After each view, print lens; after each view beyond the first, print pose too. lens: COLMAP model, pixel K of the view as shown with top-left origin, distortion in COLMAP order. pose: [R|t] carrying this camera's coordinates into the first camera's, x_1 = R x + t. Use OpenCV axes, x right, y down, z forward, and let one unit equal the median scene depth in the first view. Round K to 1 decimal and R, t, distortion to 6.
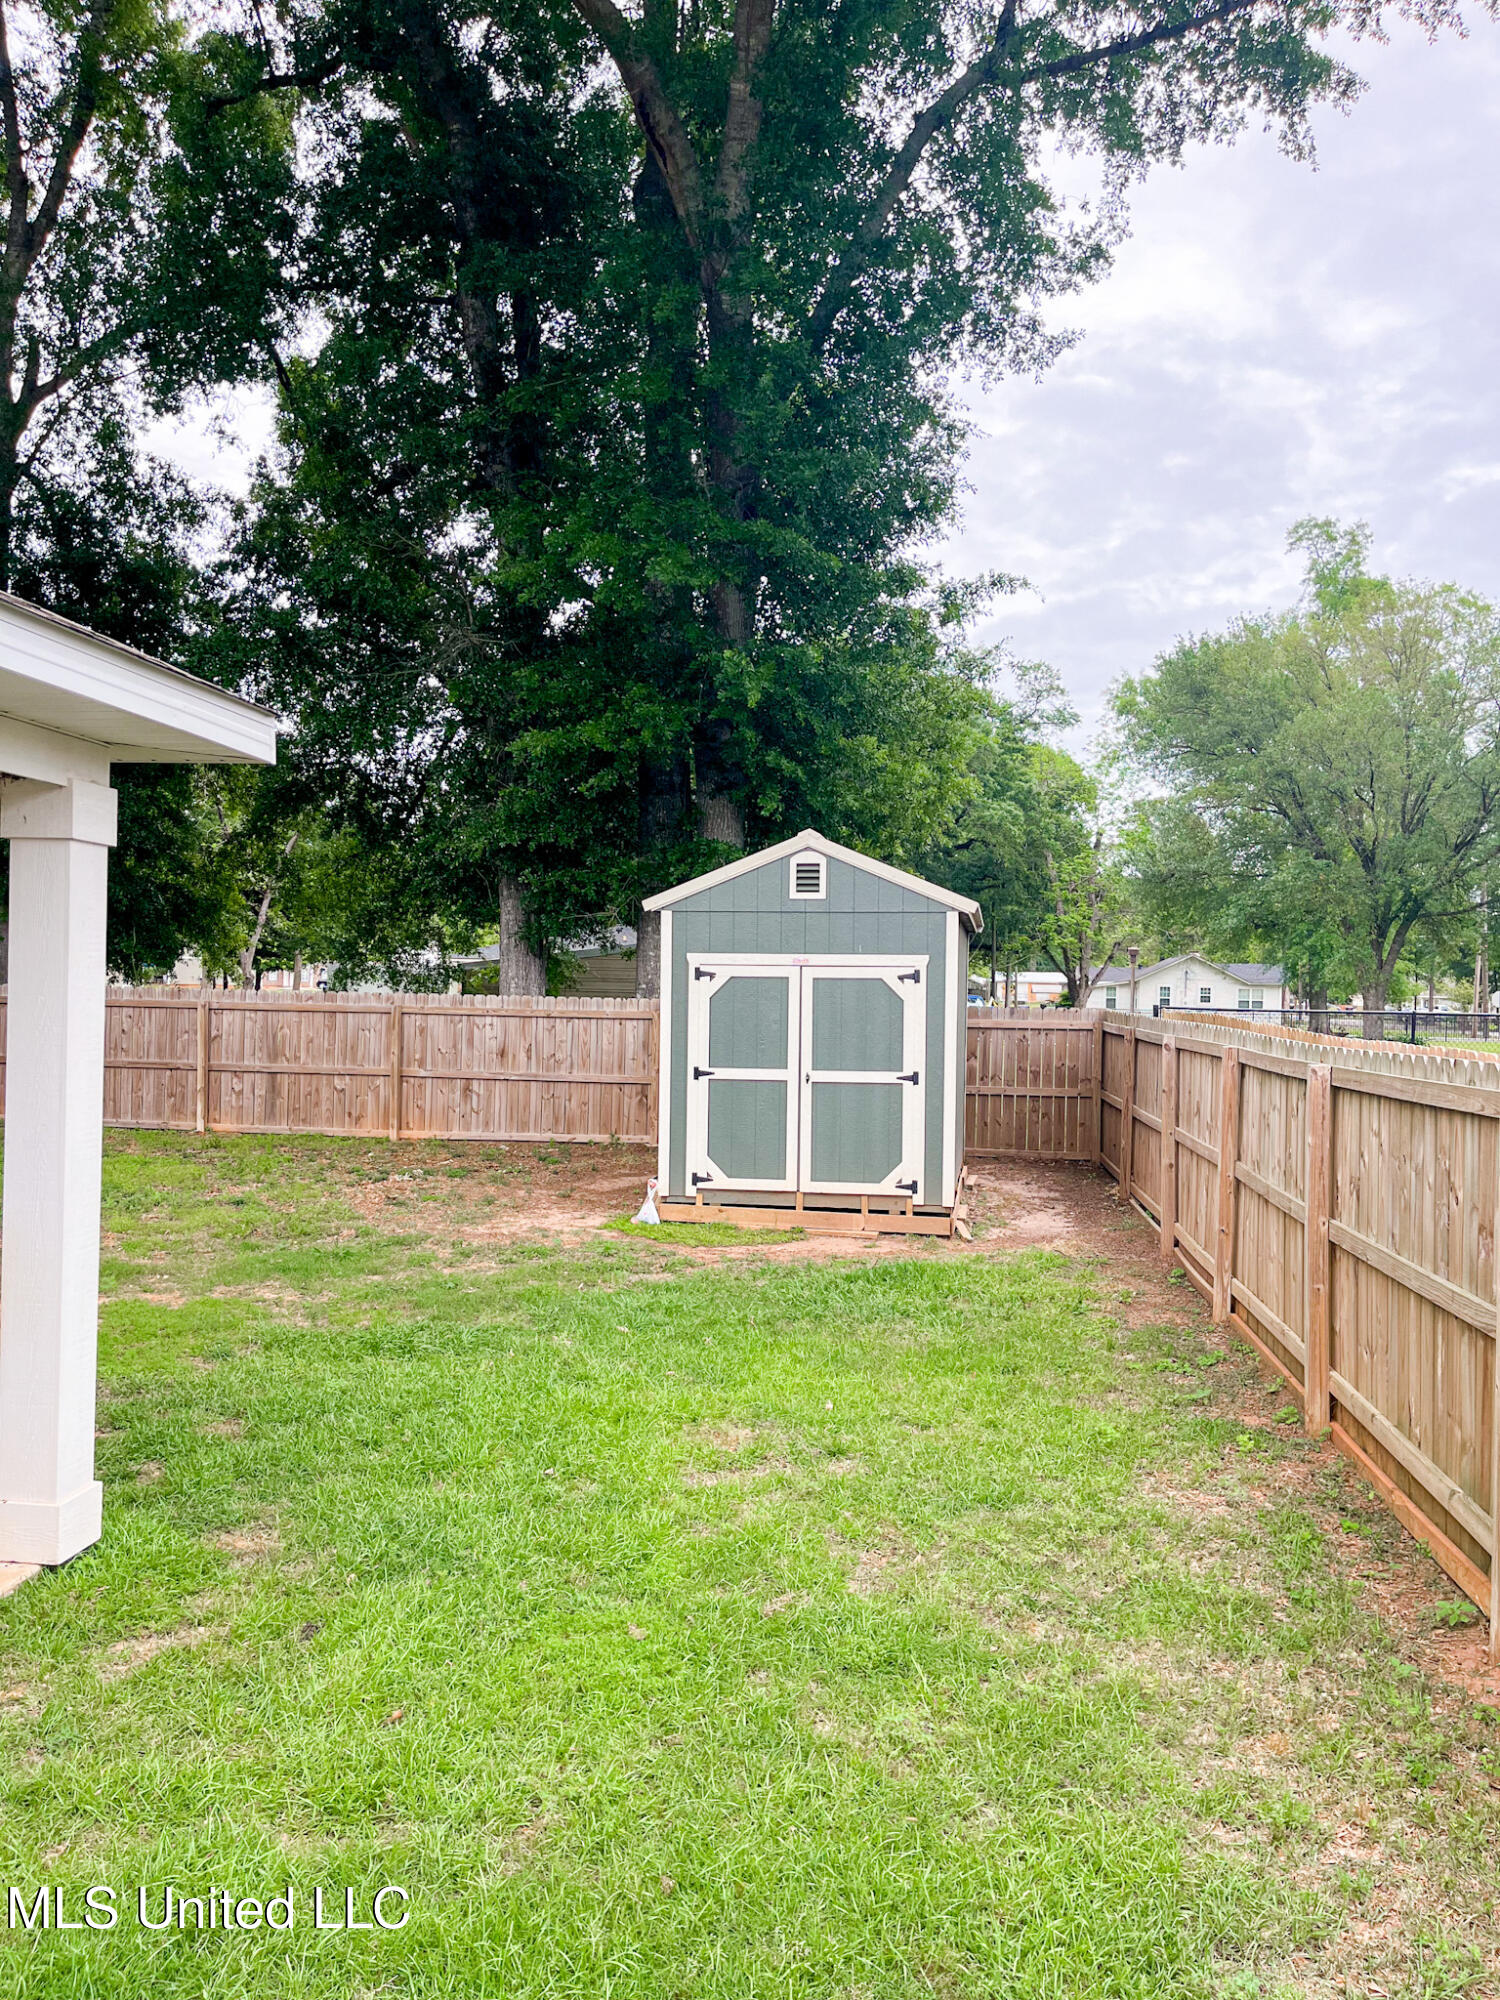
lens RADIAL K [[1496.5, 0, 749.9], [0, 1496.5, 1015.6], [0, 0, 1]] dist [0.070884, -0.086750]
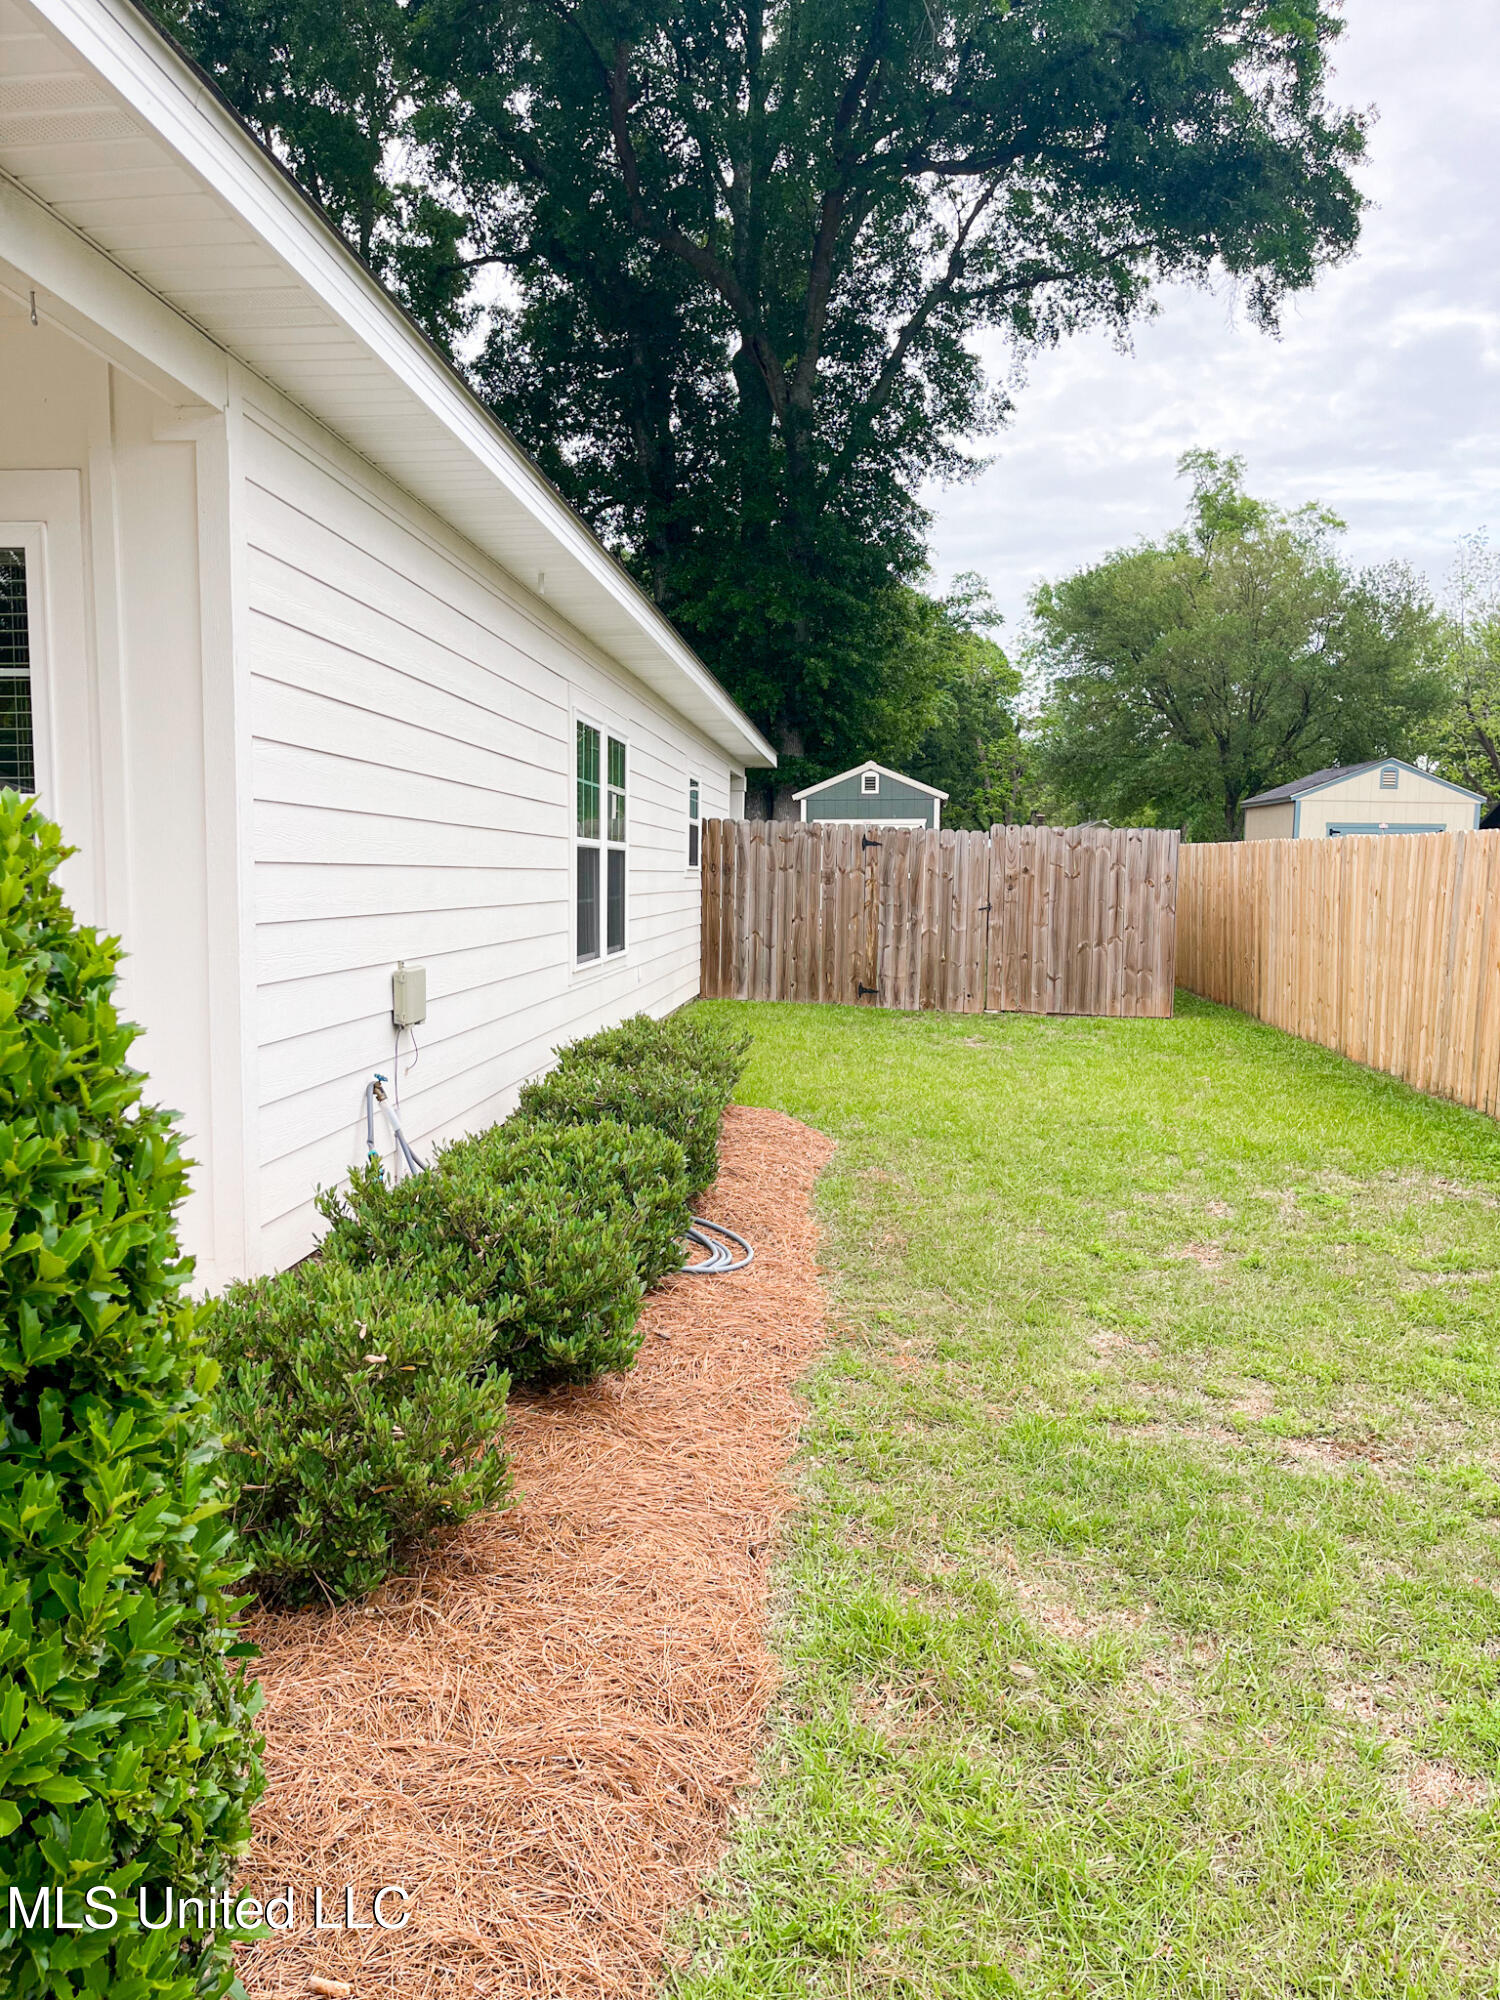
lens RADIAL K [[1496.5, 0, 749.9], [0, 1496.5, 1015.6], [0, 0, 1]] dist [0.070884, -0.086750]
pose [[0.998813, -0.015954, 0.046022, -0.168040], [0.011995, 0.996303, 0.085062, 0.038759], [-0.047209, -0.084409, 0.995312, -0.822322]]
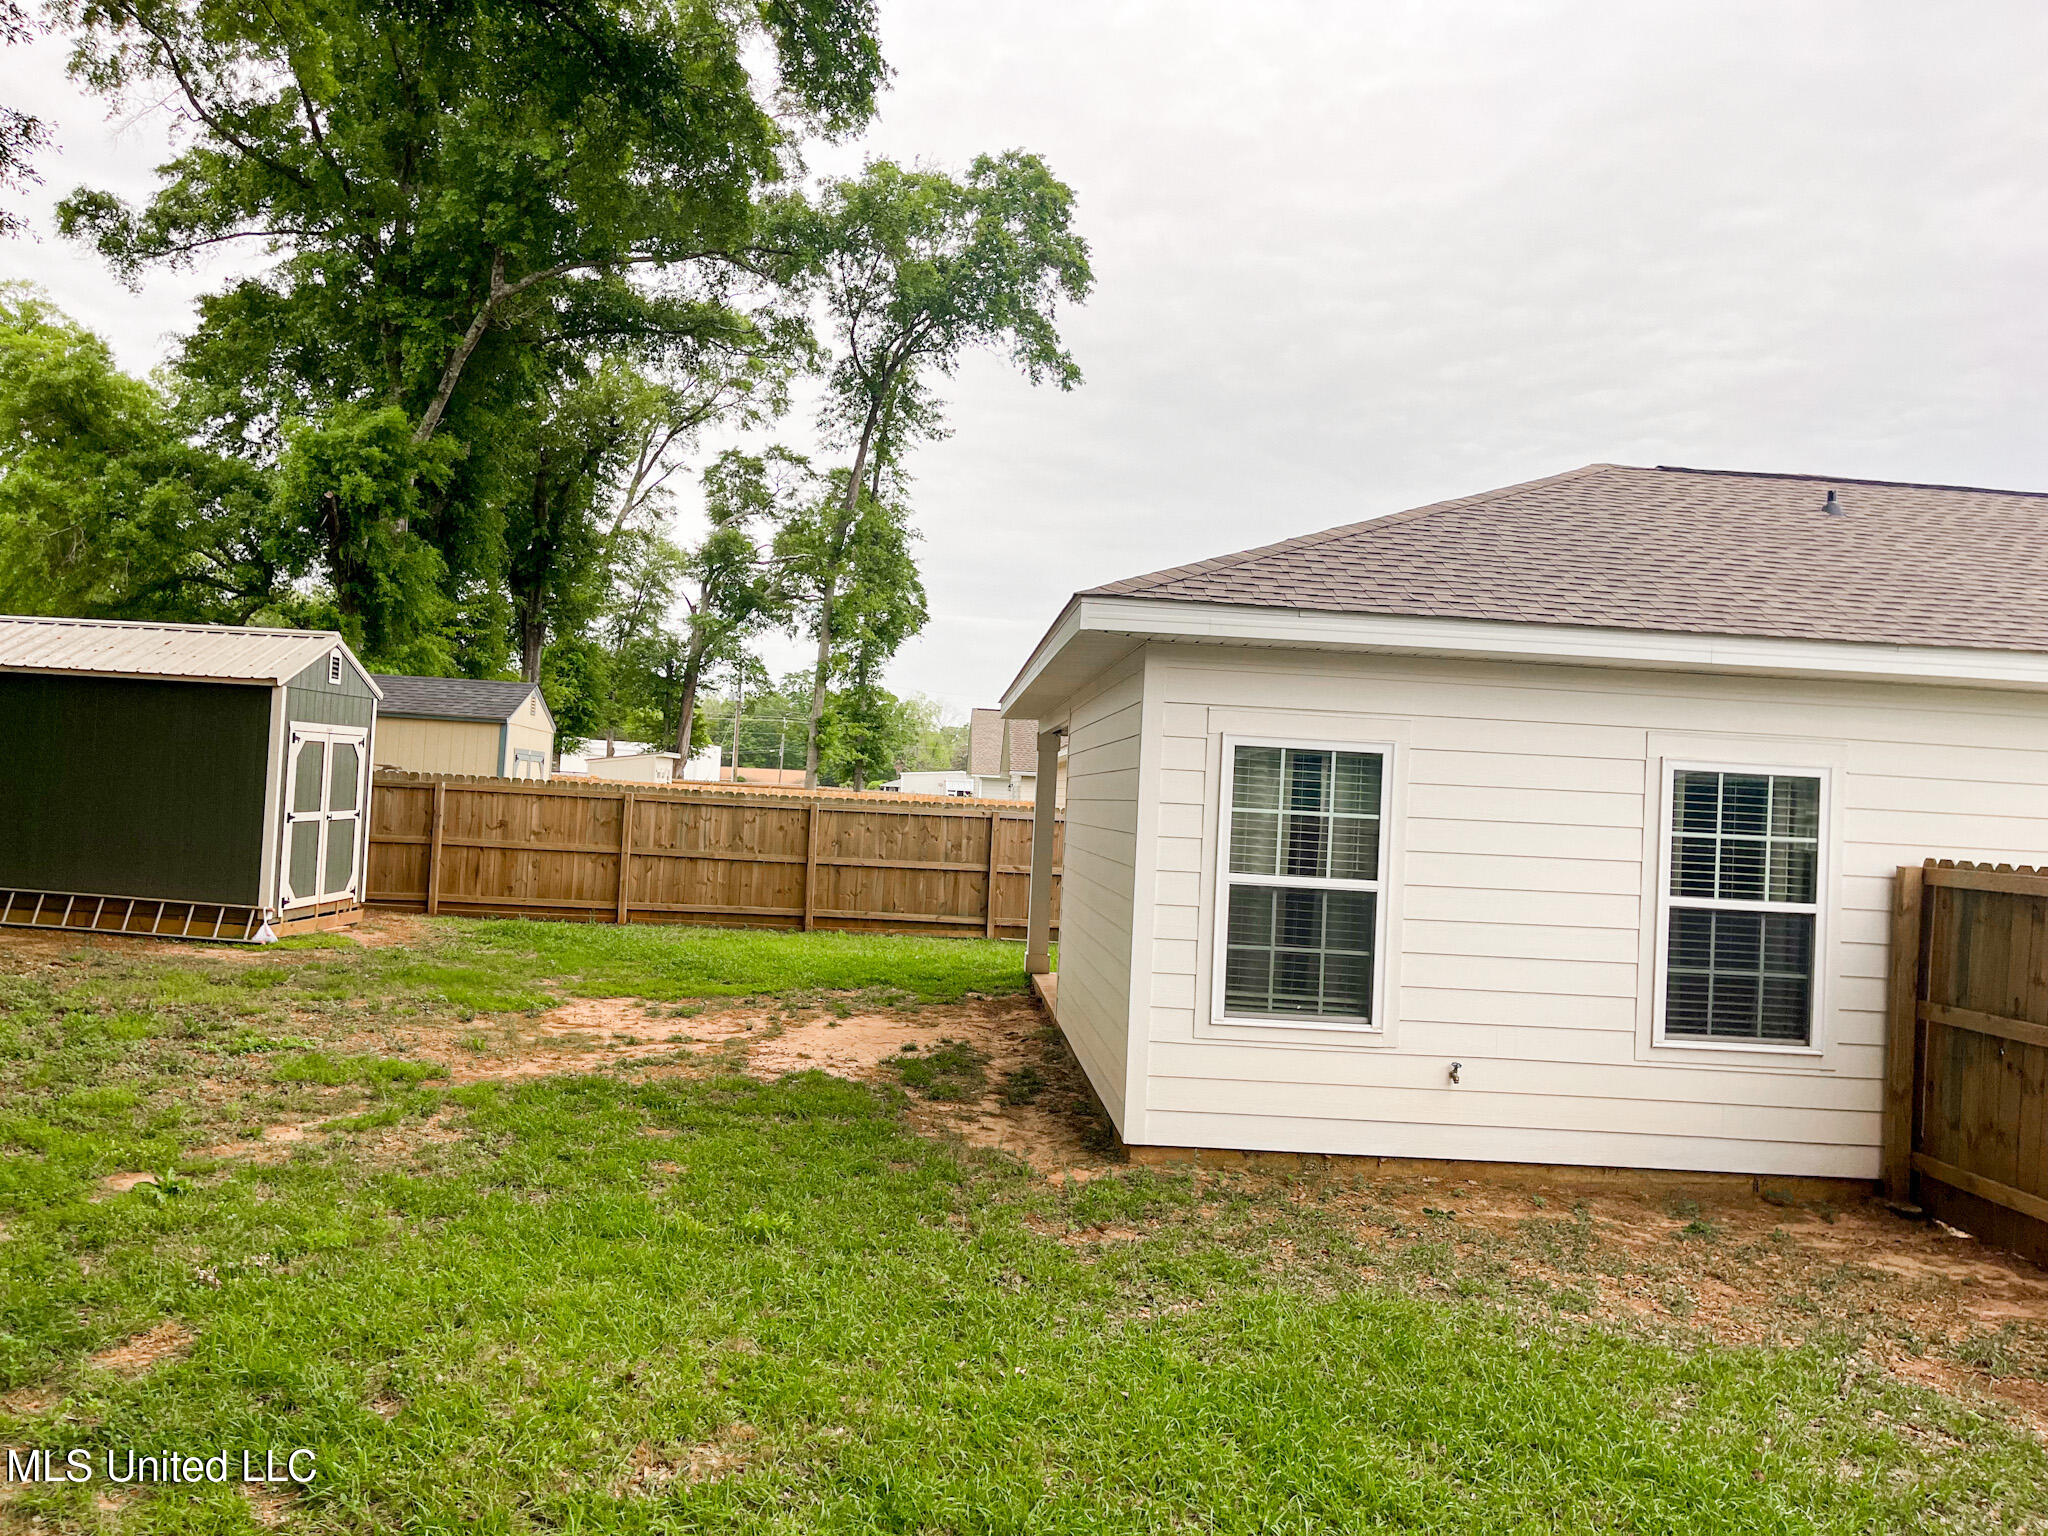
lens RADIAL K [[1579.7, 0, 1024.0], [0, 1579.7, 768.0], [0, 0, 1]] dist [0.056509, -0.085292]
pose [[-0.183992, -0.012690, 0.982846, -1.032853], [-0.046679, 0.998901, 0.004159, -0.026268], [-0.981819, -0.045113, -0.184382, 0.459380]]
